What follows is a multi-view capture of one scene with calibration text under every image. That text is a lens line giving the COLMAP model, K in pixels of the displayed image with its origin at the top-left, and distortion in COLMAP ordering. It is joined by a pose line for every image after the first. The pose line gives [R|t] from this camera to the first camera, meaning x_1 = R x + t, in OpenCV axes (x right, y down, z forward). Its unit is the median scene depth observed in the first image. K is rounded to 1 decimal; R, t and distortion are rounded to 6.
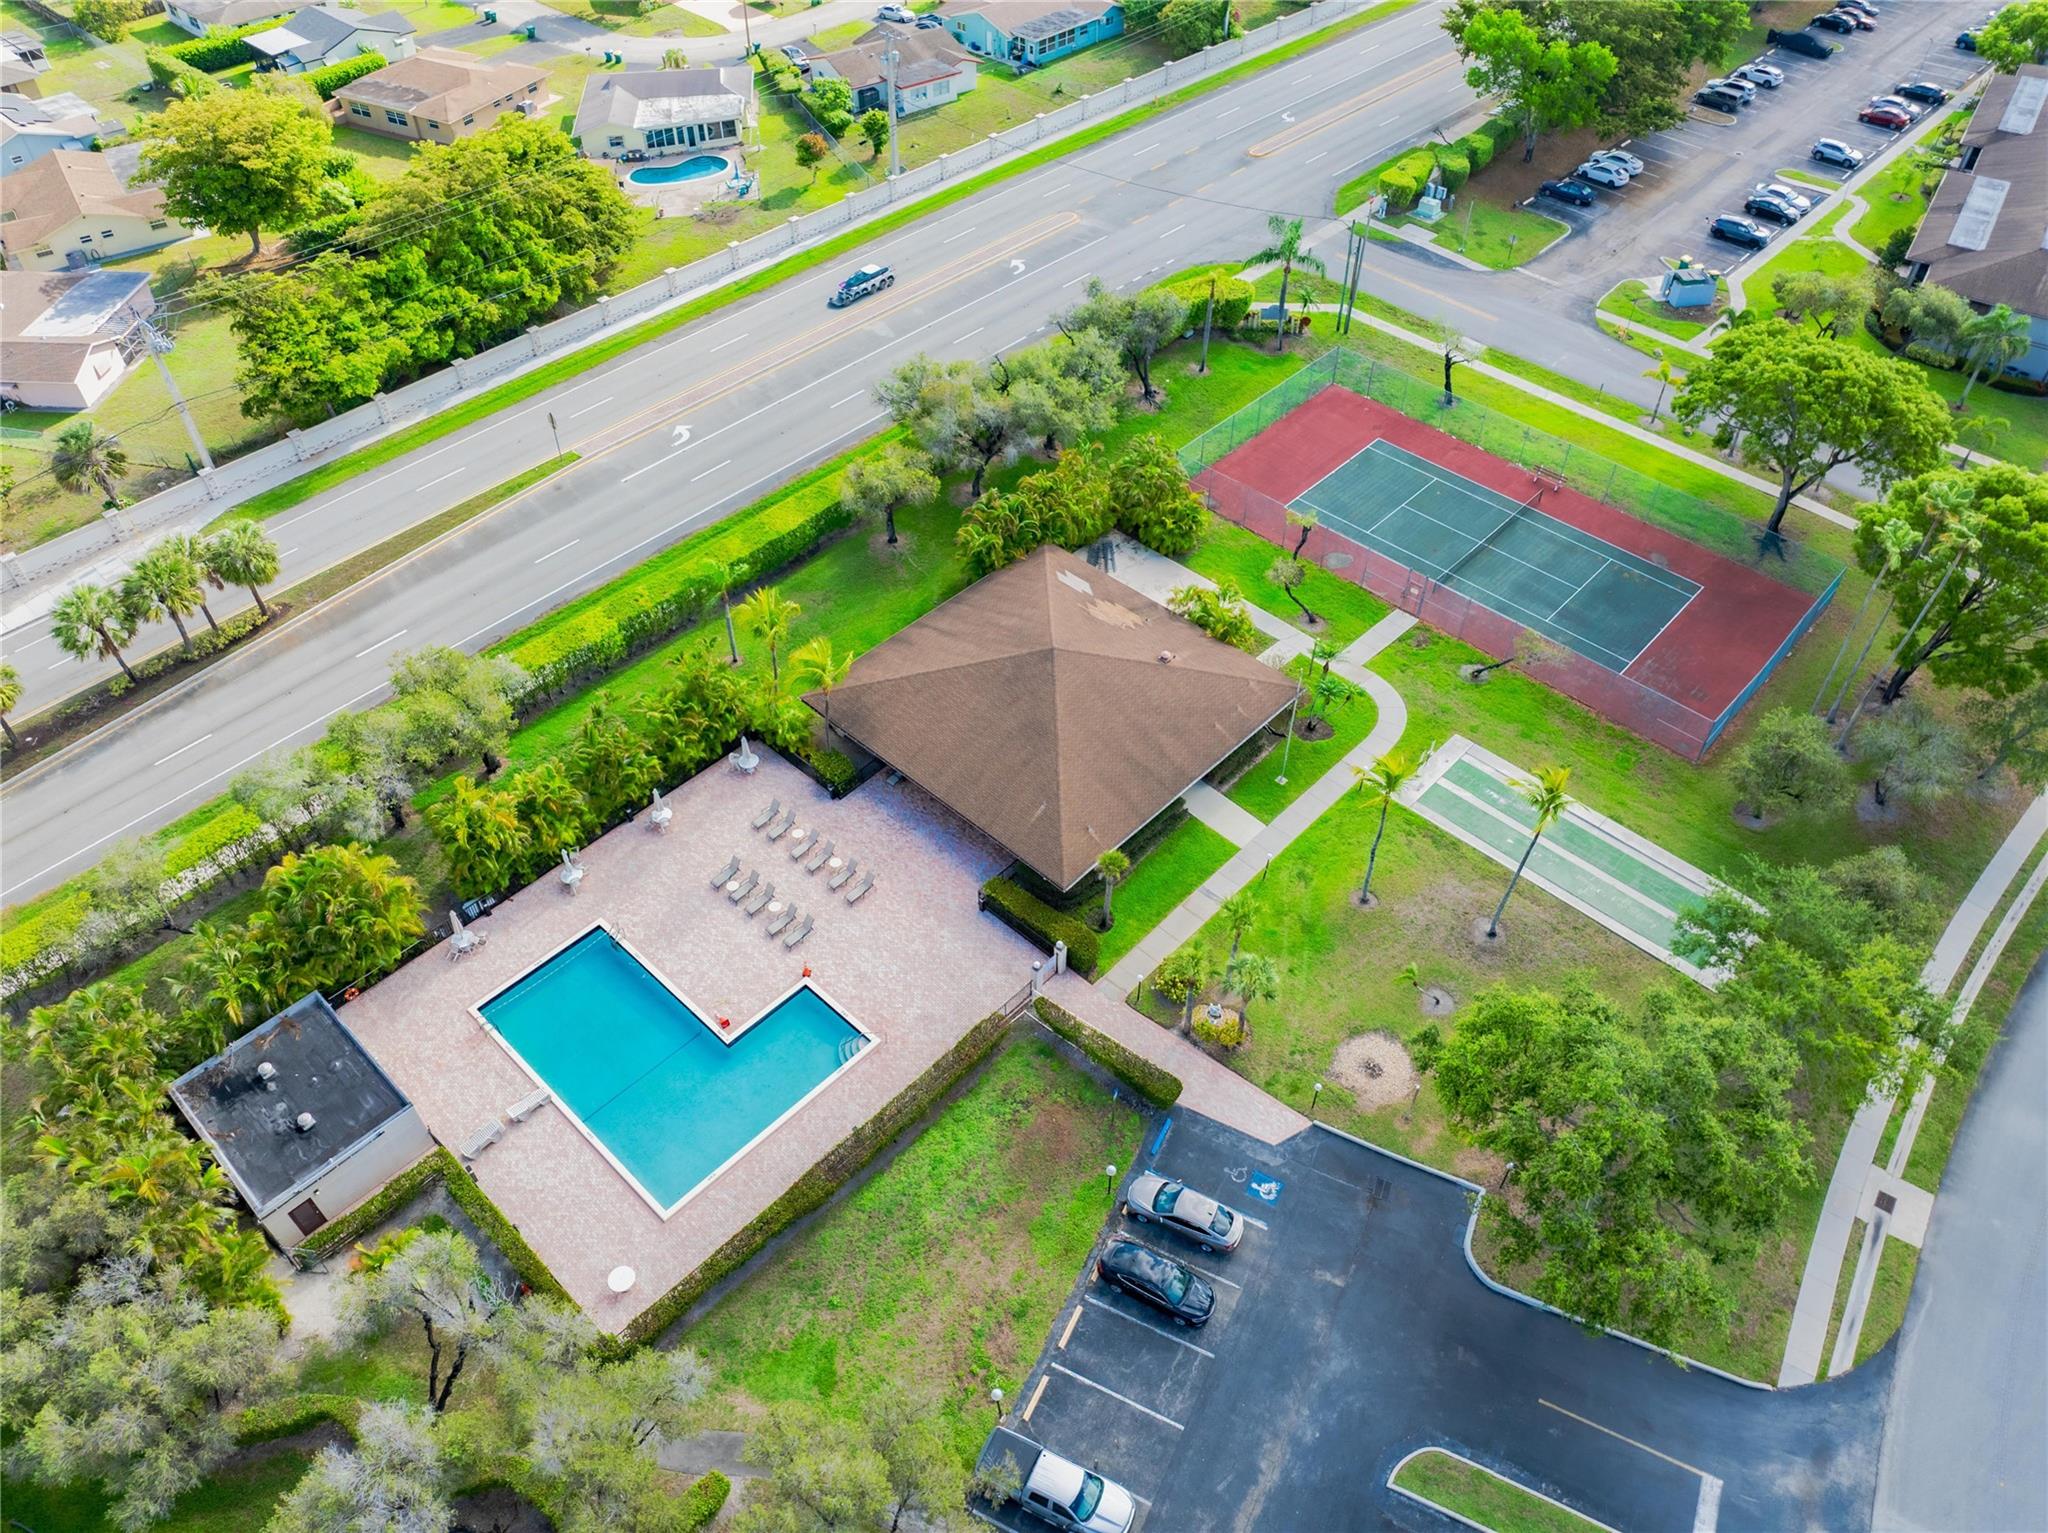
lens RADIAL K [[1455.3, 0, 1017.8], [0, 1455.3, 769.9], [0, 0, 1]] dist [-0.053970, 0.026994]
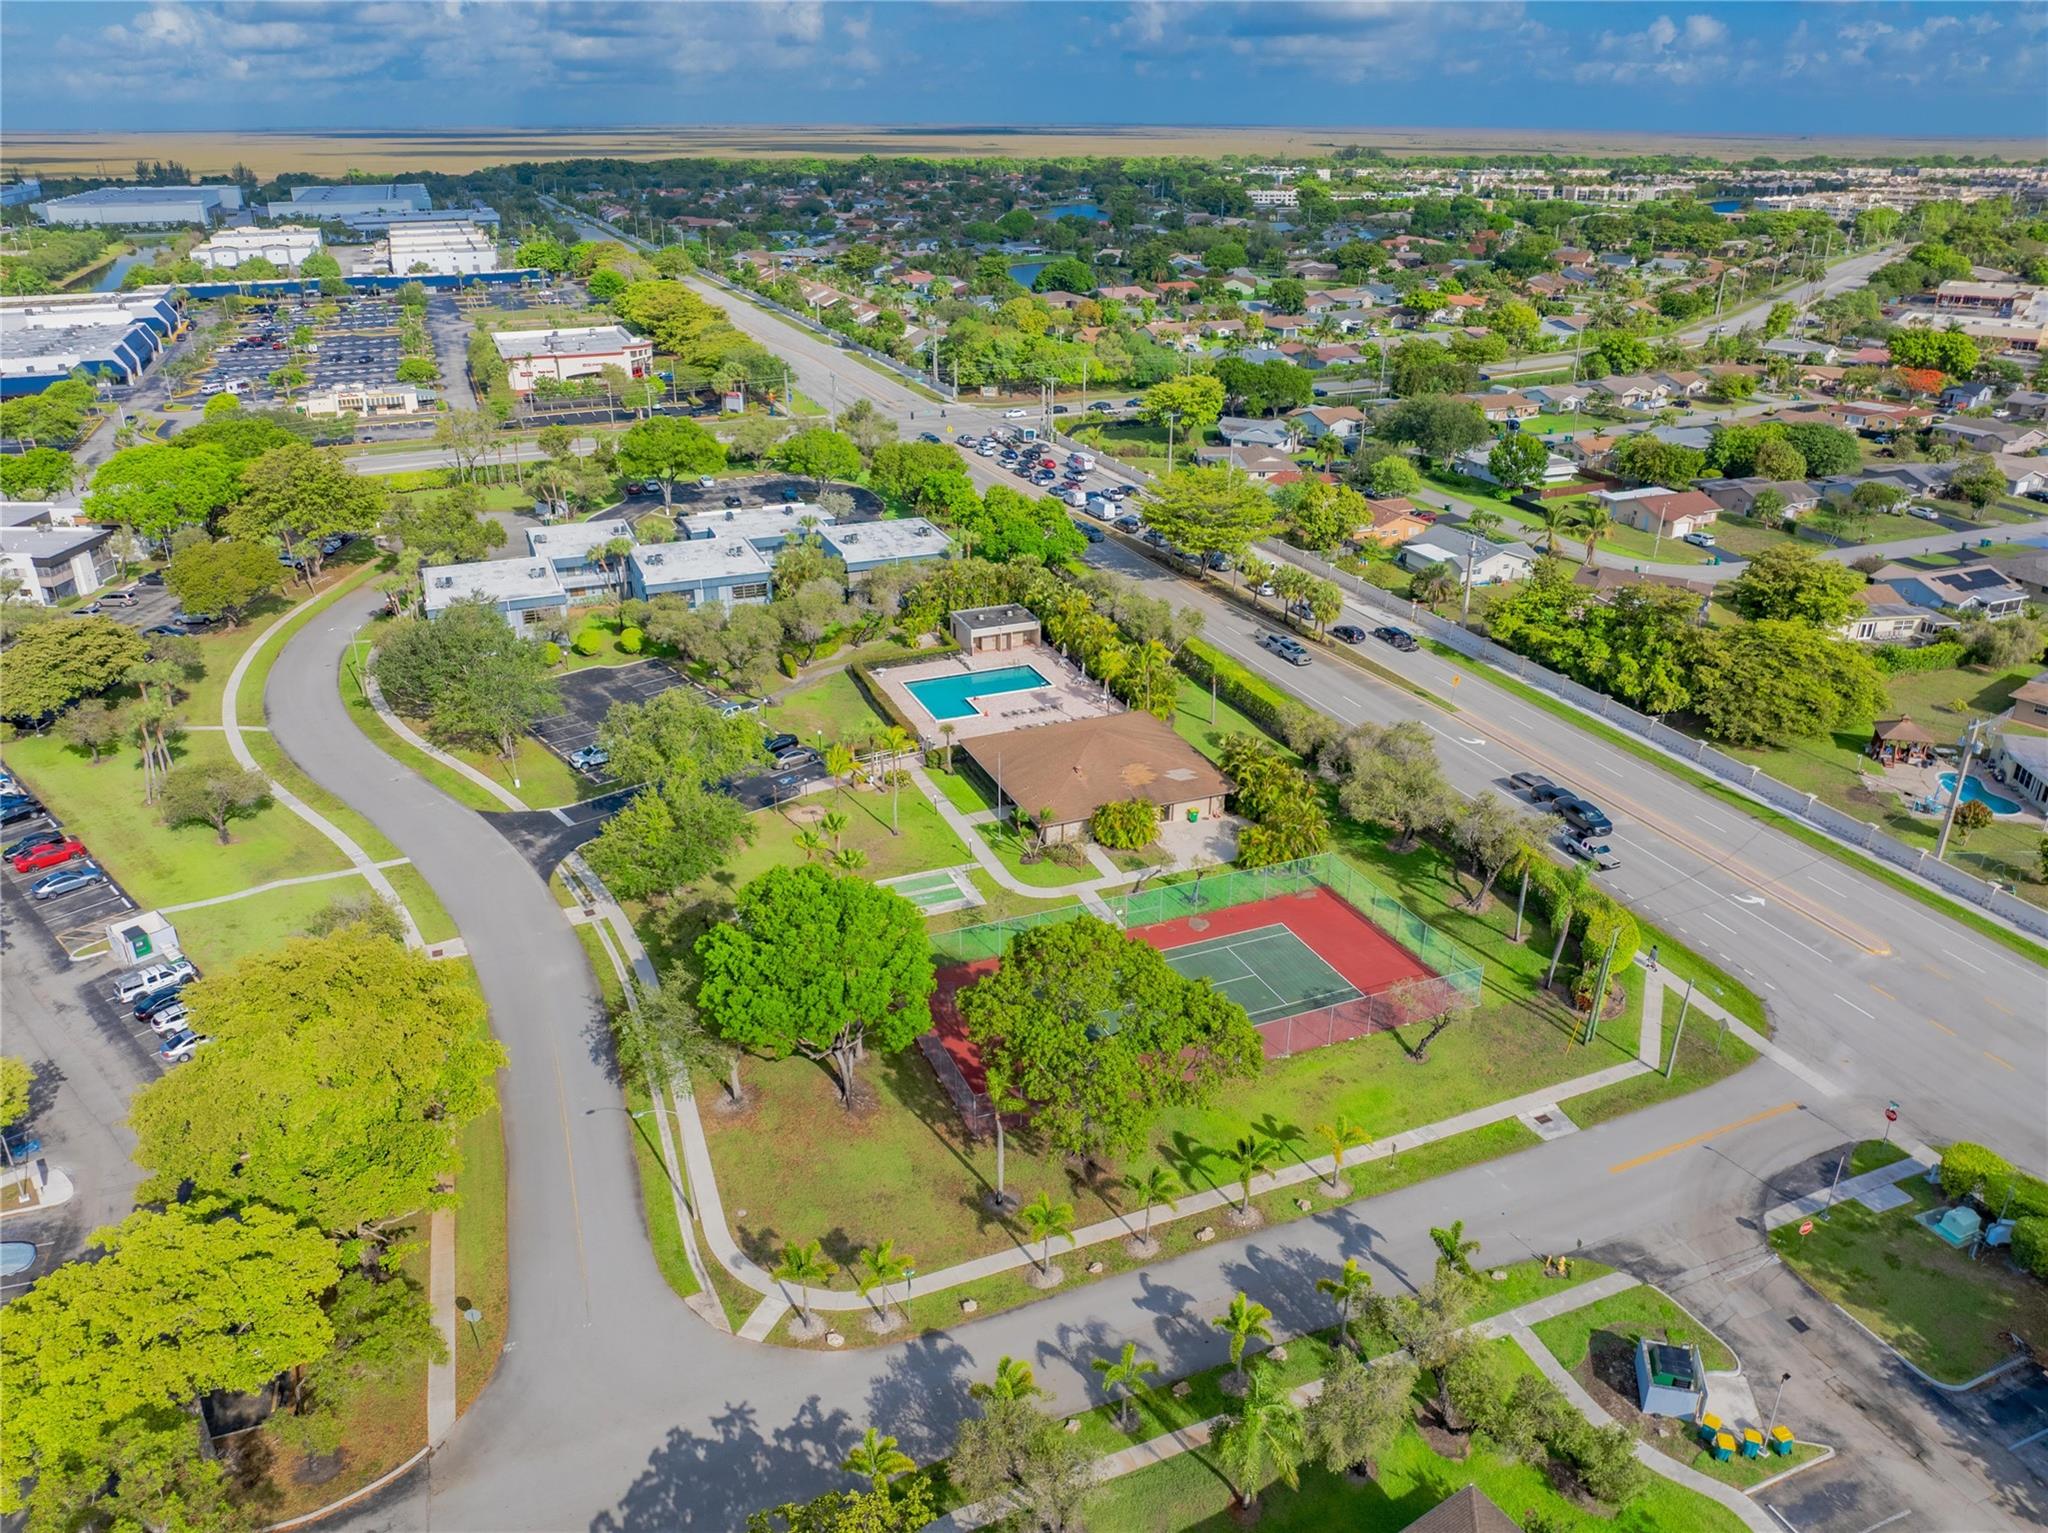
lens RADIAL K [[1455.3, 0, 1030.3], [0, 1455.3, 770.7], [0, 0, 1]] dist [-0.053970, 0.026994]
pose [[-0.405772, 0.378112, -0.832094, 1.103657], [-0.654857, 0.514821, 0.553282, -0.703233], [0.637582, 0.769409, 0.038710, 0.686681]]
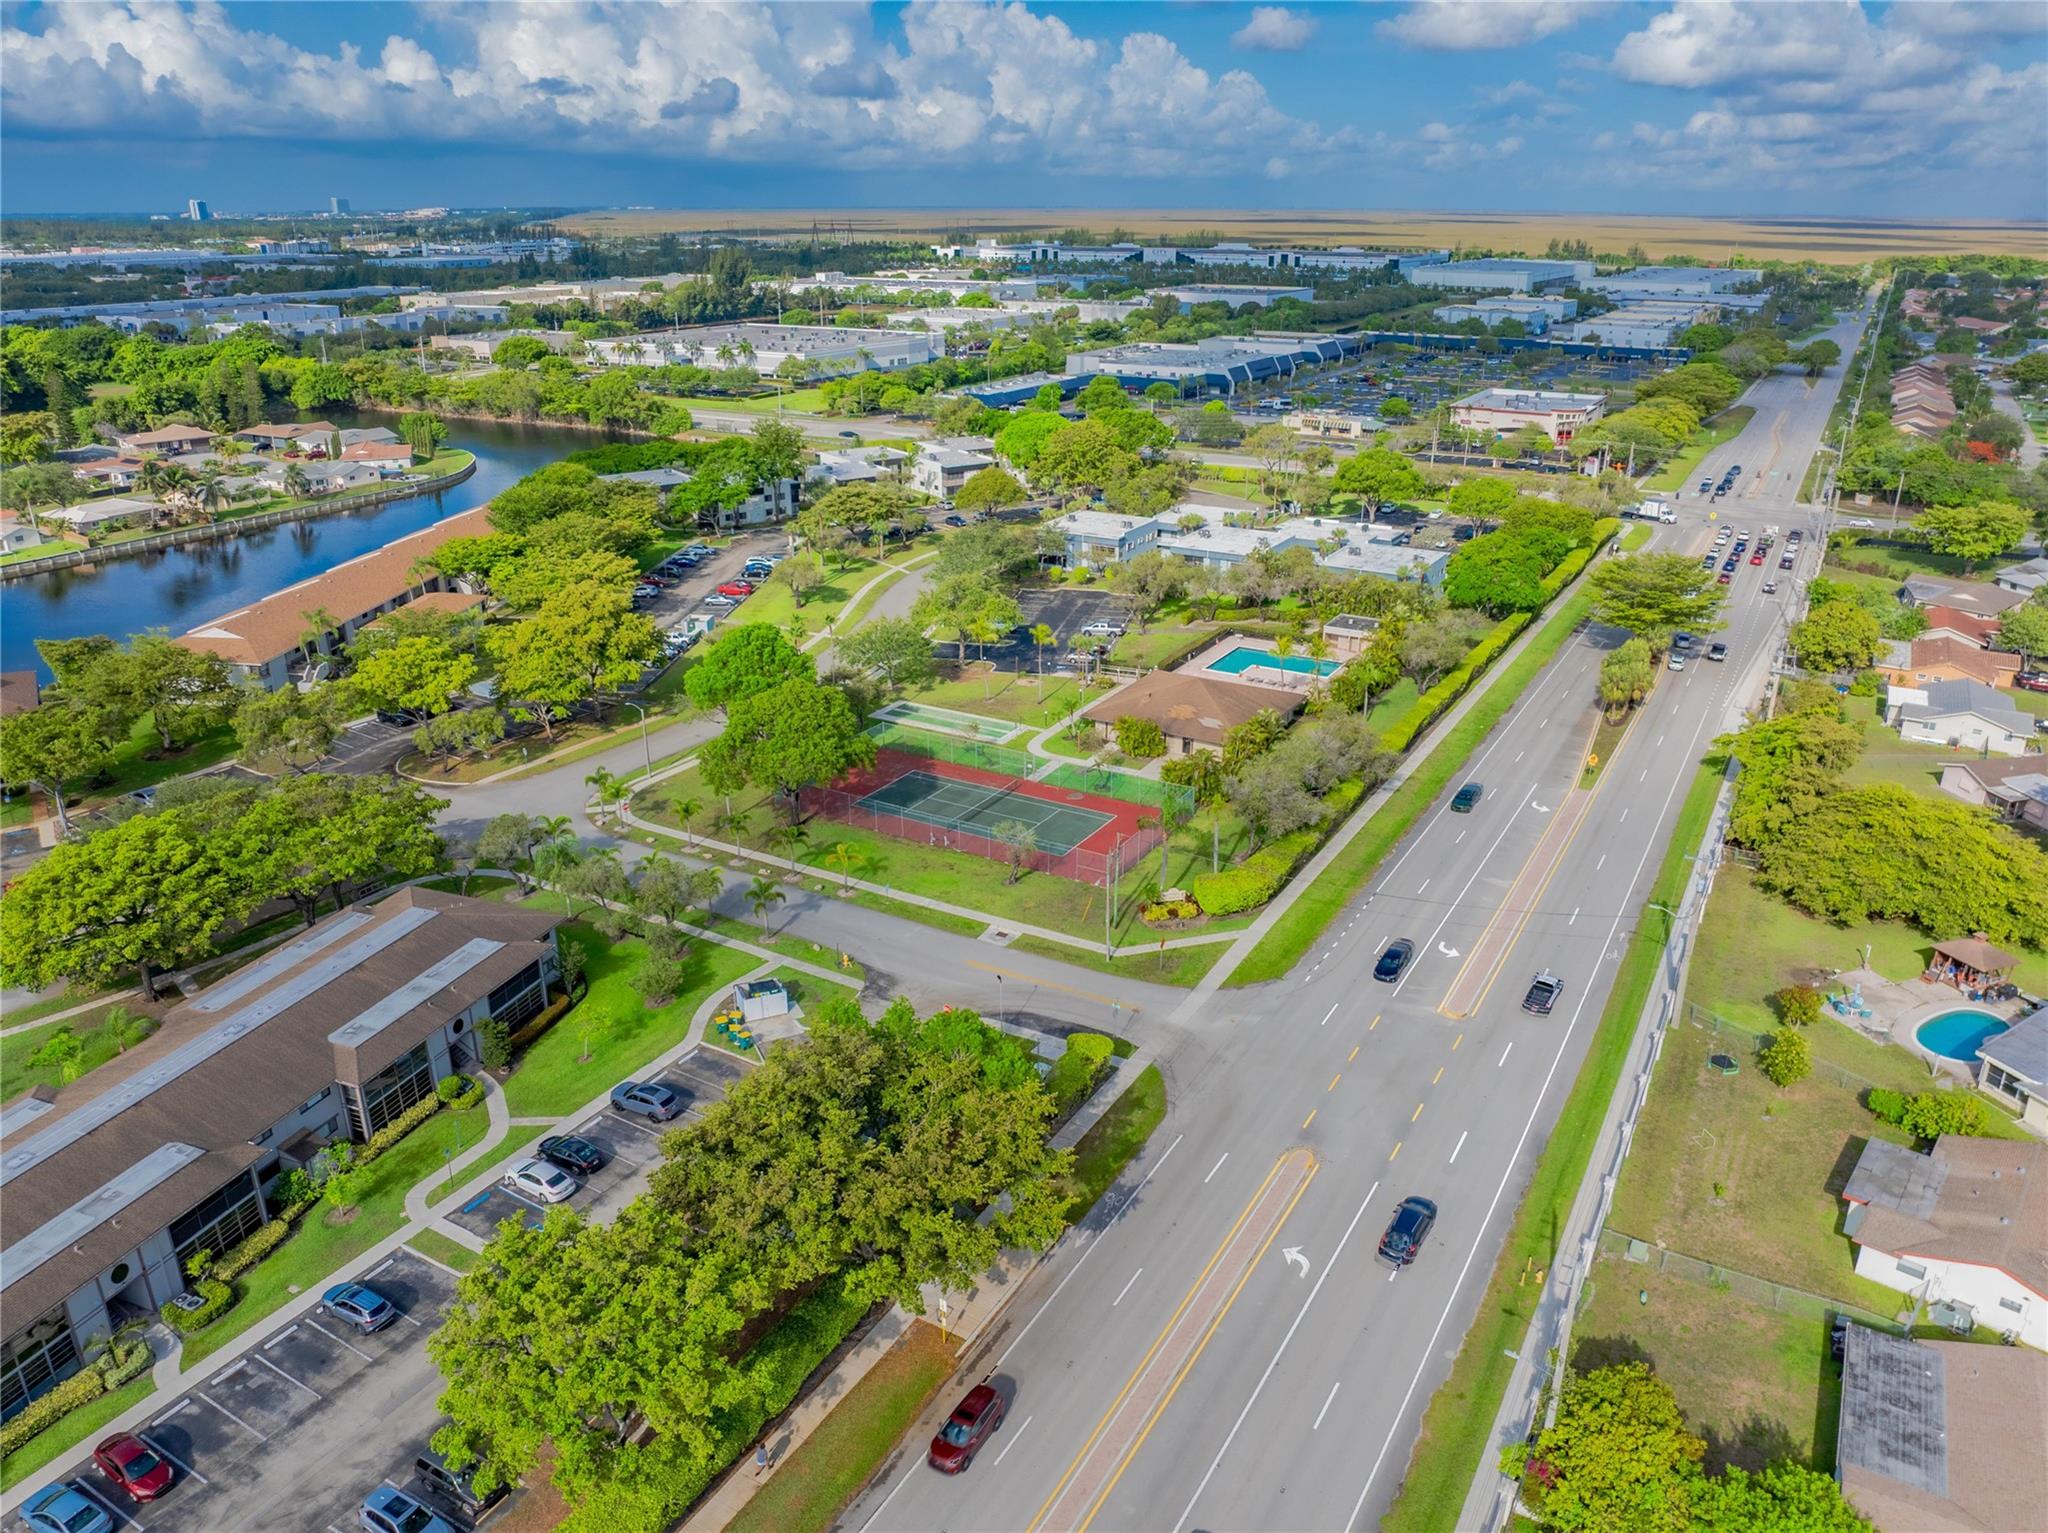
lens RADIAL K [[1455.3, 0, 1014.0], [0, 1455.3, 763.5], [0, 0, 1]] dist [-0.053970, 0.026994]
pose [[-0.975130, 0.082280, -0.205797, 0.551392], [-0.156943, 0.399297, 0.903289, -1.429953], [0.156497, 0.913122, -0.376453, 1.396697]]
